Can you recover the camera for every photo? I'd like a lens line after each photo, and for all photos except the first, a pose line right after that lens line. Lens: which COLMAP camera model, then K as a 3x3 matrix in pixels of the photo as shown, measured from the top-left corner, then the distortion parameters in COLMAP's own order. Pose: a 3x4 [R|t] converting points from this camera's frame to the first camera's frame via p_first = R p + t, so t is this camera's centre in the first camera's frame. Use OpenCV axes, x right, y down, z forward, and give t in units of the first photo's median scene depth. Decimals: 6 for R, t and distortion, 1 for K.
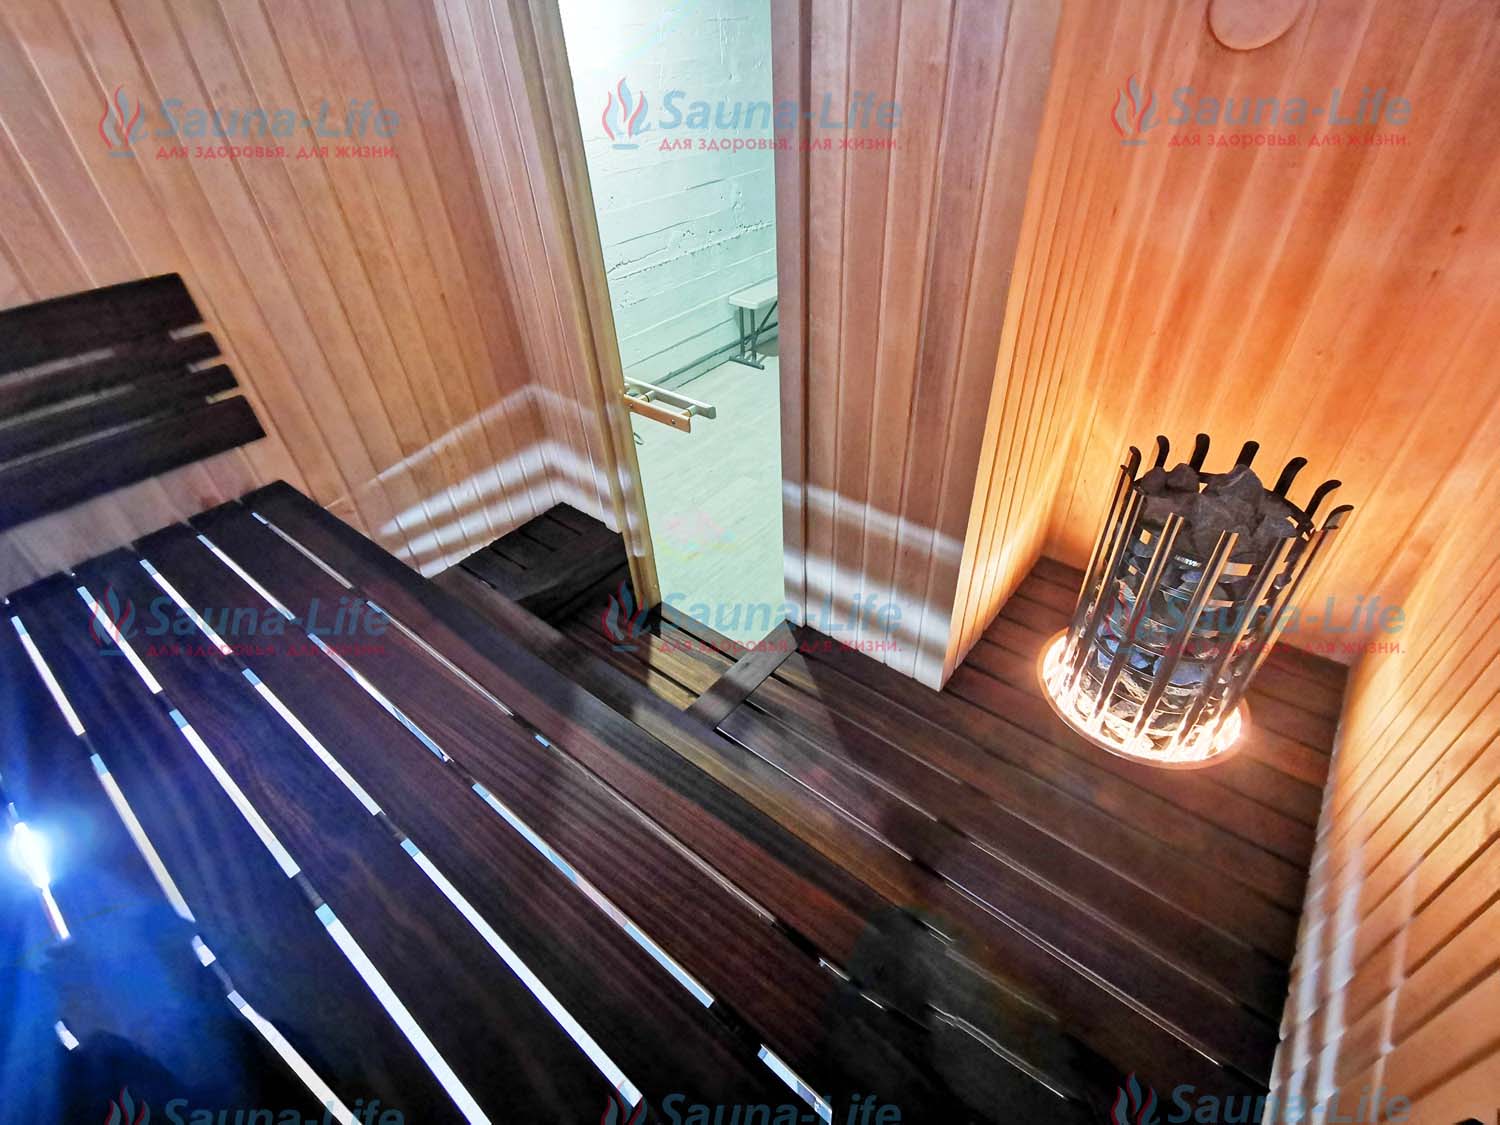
lens RADIAL K [[696.8, 0, 751.9], [0, 696.8, 555.3], [0, 0, 1]] dist [0.015133, -0.000354]
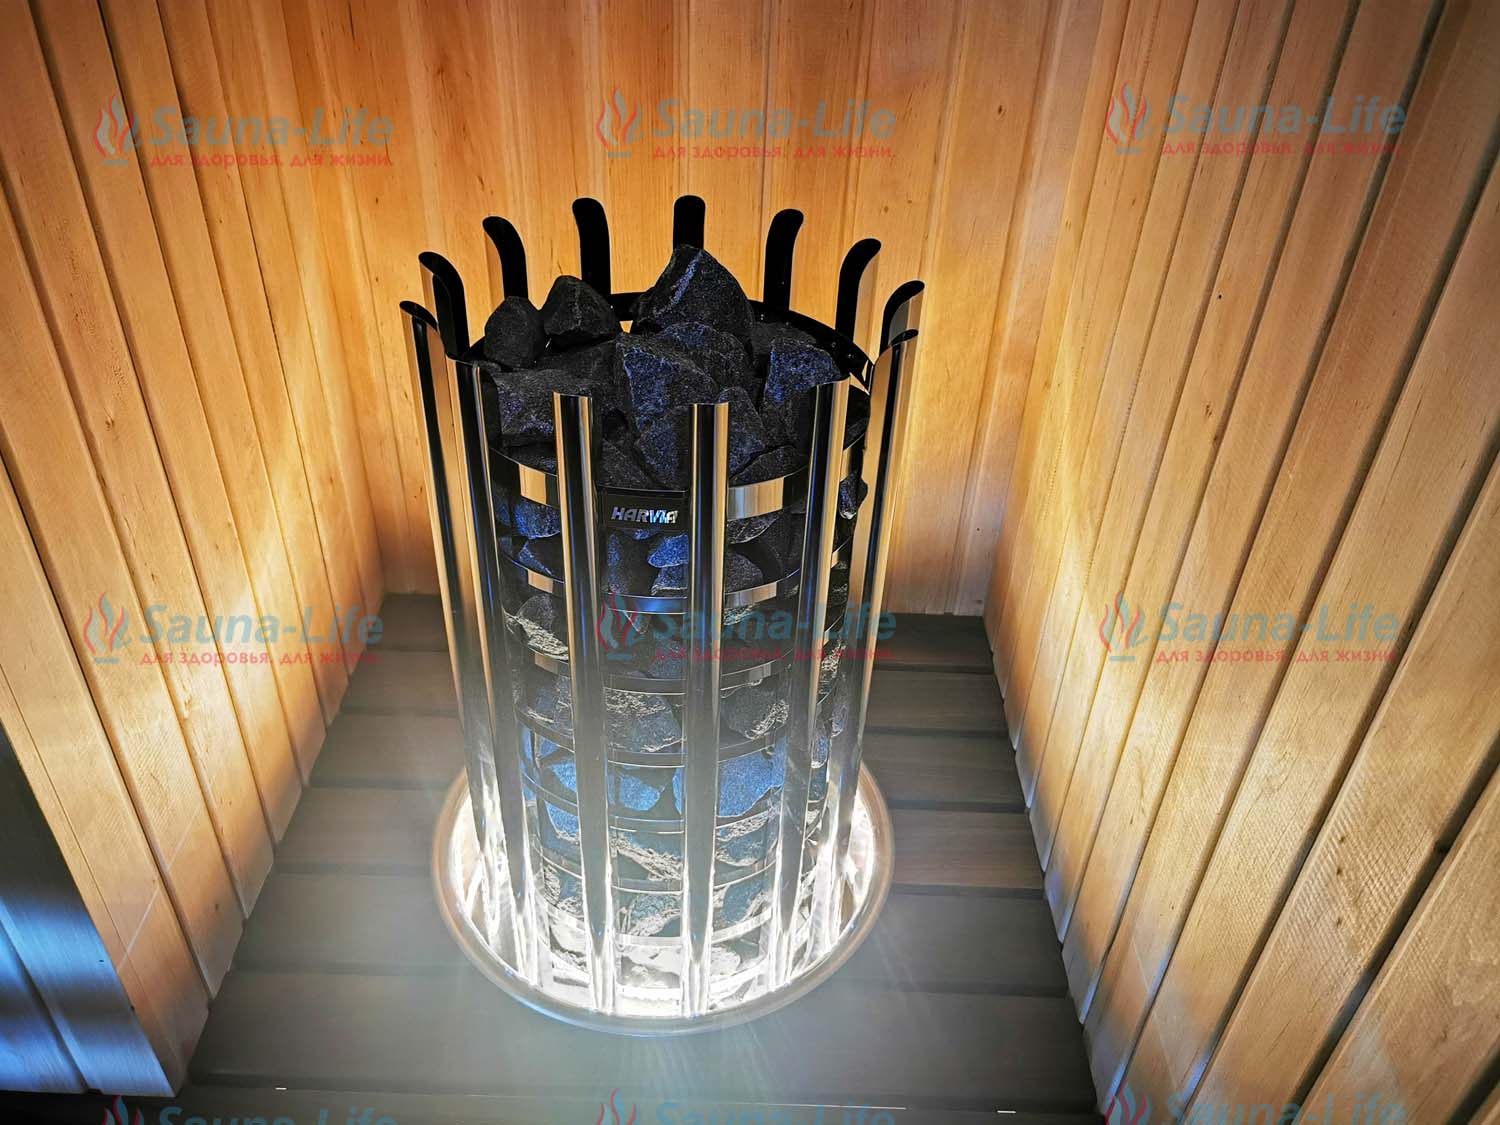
lens RADIAL K [[1189.8, 0, 752.0], [0, 1189.8, 563.2], [0, 0, 1]] dist [0.010969, 0.001187]
pose [[0.780644, -0.304536, 0.545759, 0.300539], [0.320040, 0.944855, 0.069454, 0.006655], [-0.536814, 0.120447, 0.835059, 0.430554]]
